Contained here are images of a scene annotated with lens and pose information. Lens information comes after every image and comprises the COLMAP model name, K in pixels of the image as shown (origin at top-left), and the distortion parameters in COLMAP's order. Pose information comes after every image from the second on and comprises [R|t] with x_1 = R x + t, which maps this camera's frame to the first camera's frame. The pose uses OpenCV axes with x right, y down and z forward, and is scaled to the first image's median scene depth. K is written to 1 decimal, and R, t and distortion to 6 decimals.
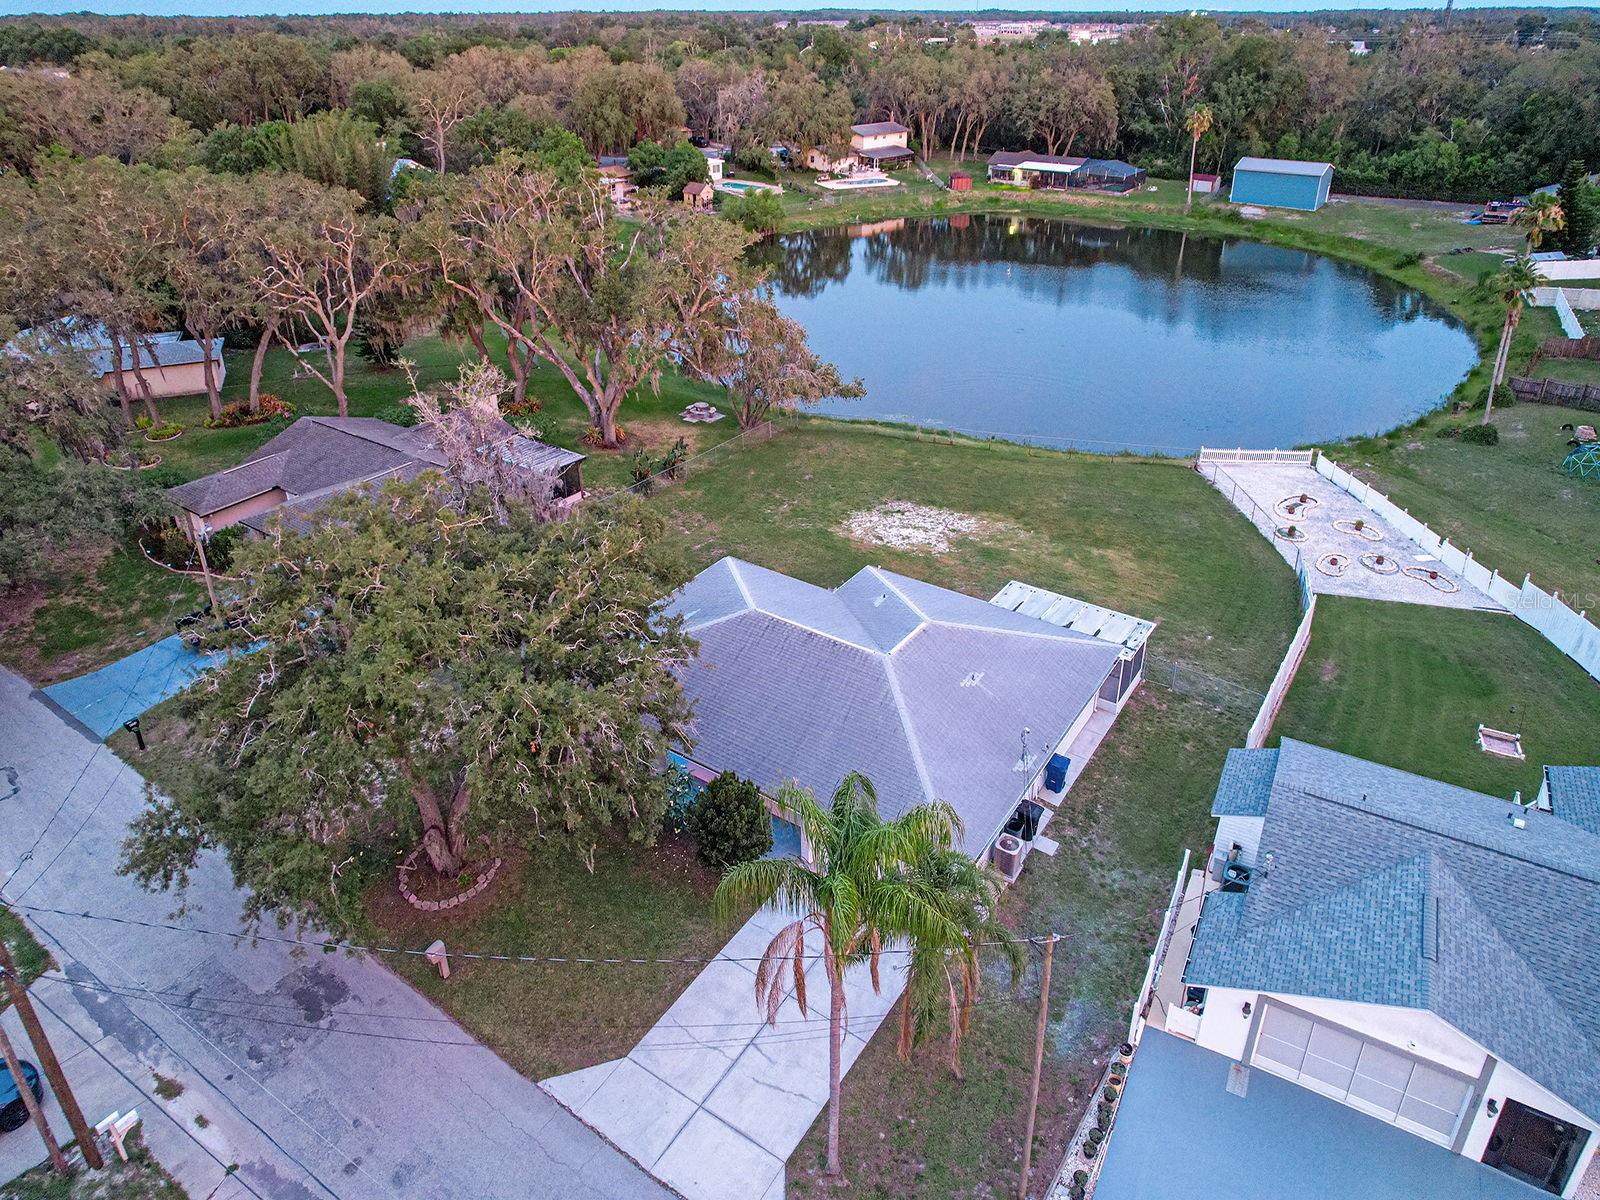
lens RADIAL K [[1087.2, 0, 656.7], [0, 1087.2, 498.5], [0, 0, 1]] dist [-0.055487, 0.021471]
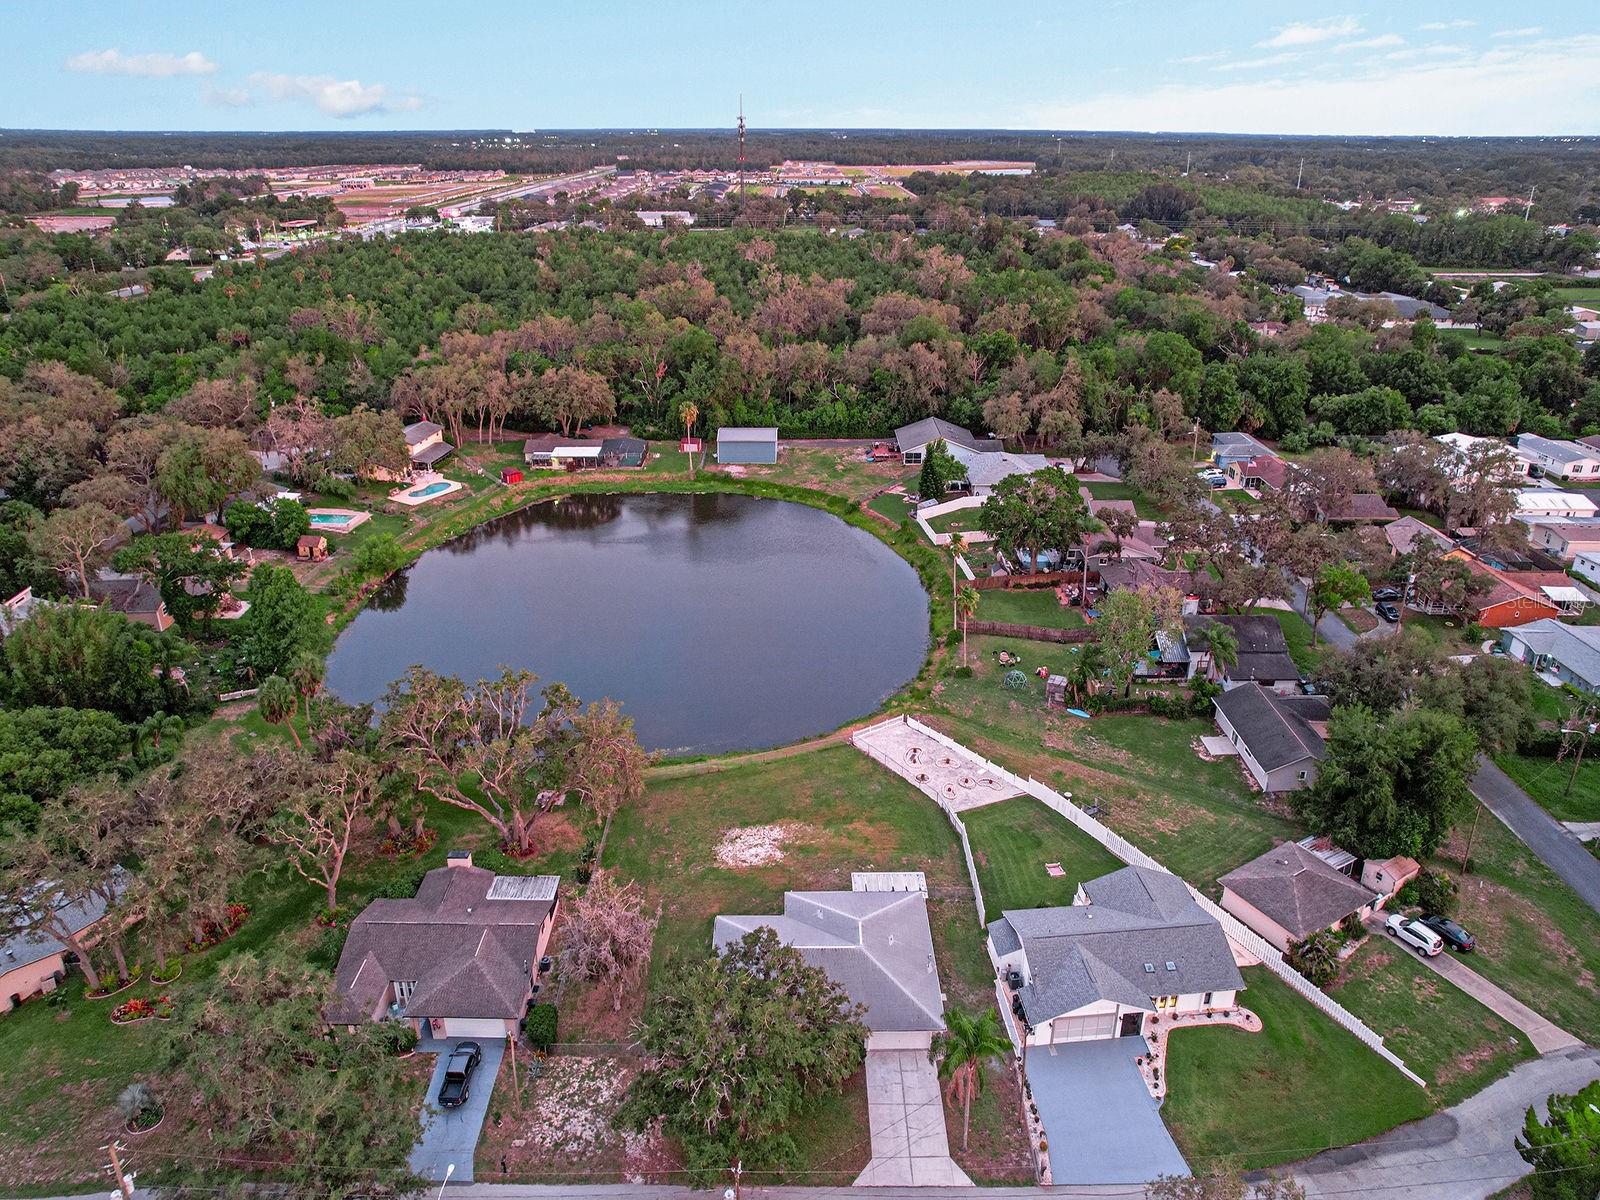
lens RADIAL K [[1147.4, 0, 800.0], [0, 1147.4, 600.0], [0, 0, 1]] dist [-0.069841, 0.063936]
pose [[0.783674, -0.232031, 0.576209, -0.653156], [0.251518, 0.966701, 0.047198, -0.415803], [-0.567973, 0.107939, 0.815939, -0.541305]]
